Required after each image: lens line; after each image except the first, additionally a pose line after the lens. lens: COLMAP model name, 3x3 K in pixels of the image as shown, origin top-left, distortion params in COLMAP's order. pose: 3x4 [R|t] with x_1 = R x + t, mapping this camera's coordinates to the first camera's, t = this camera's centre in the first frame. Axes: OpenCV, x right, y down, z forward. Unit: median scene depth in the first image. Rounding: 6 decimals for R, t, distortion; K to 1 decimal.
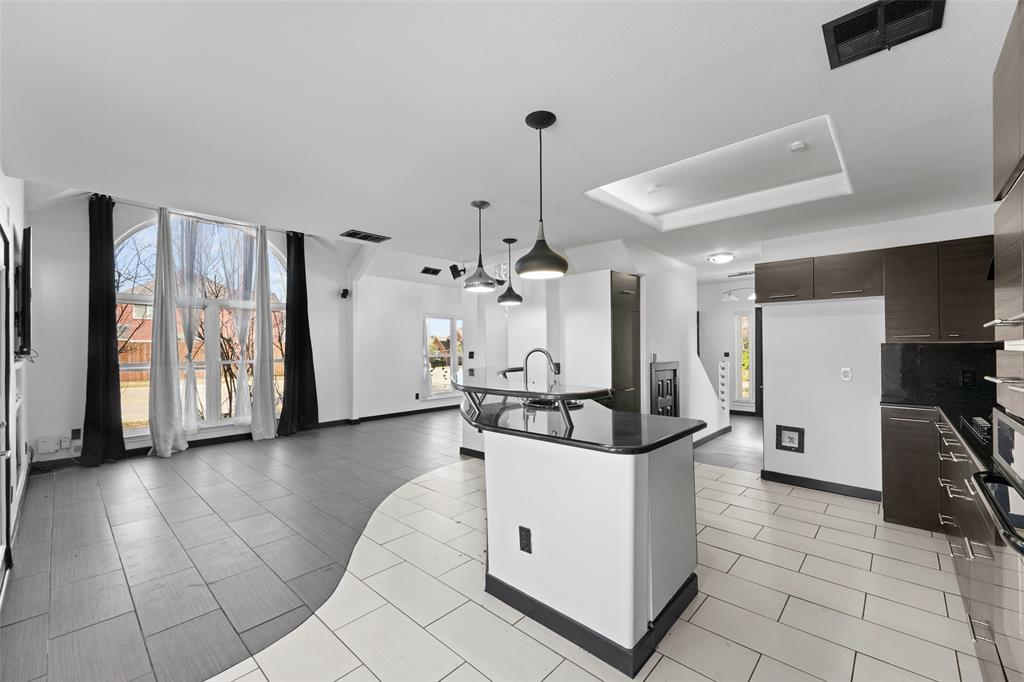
lens RADIAL K [[411.1, 0, 510.2], [0, 411.1, 344.1], [0, 0, 1]] dist [0.005985, -0.000228]
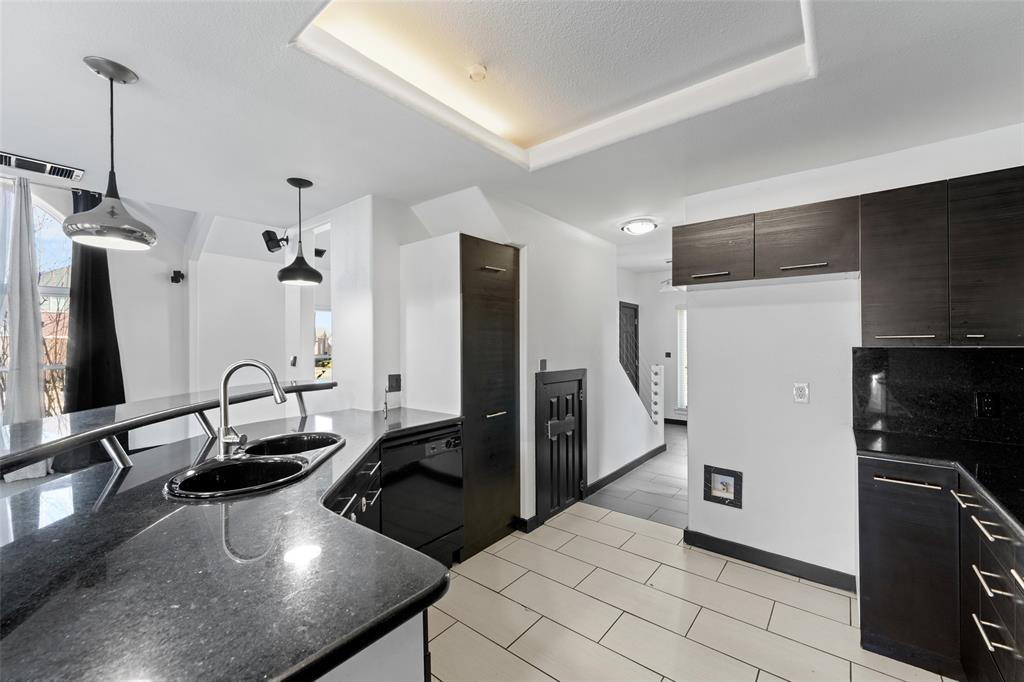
lens RADIAL K [[411.1, 0, 512.4], [0, 411.1, 342.2], [0, 0, 1]] dist [0.005985, -0.000228]
pose [[0.996752, -0.000656, 0.080526, 0.274754], [0.000266, 0.999988, 0.004857, -0.011168], [-0.080528, -0.004820, 0.996741, 0.347686]]
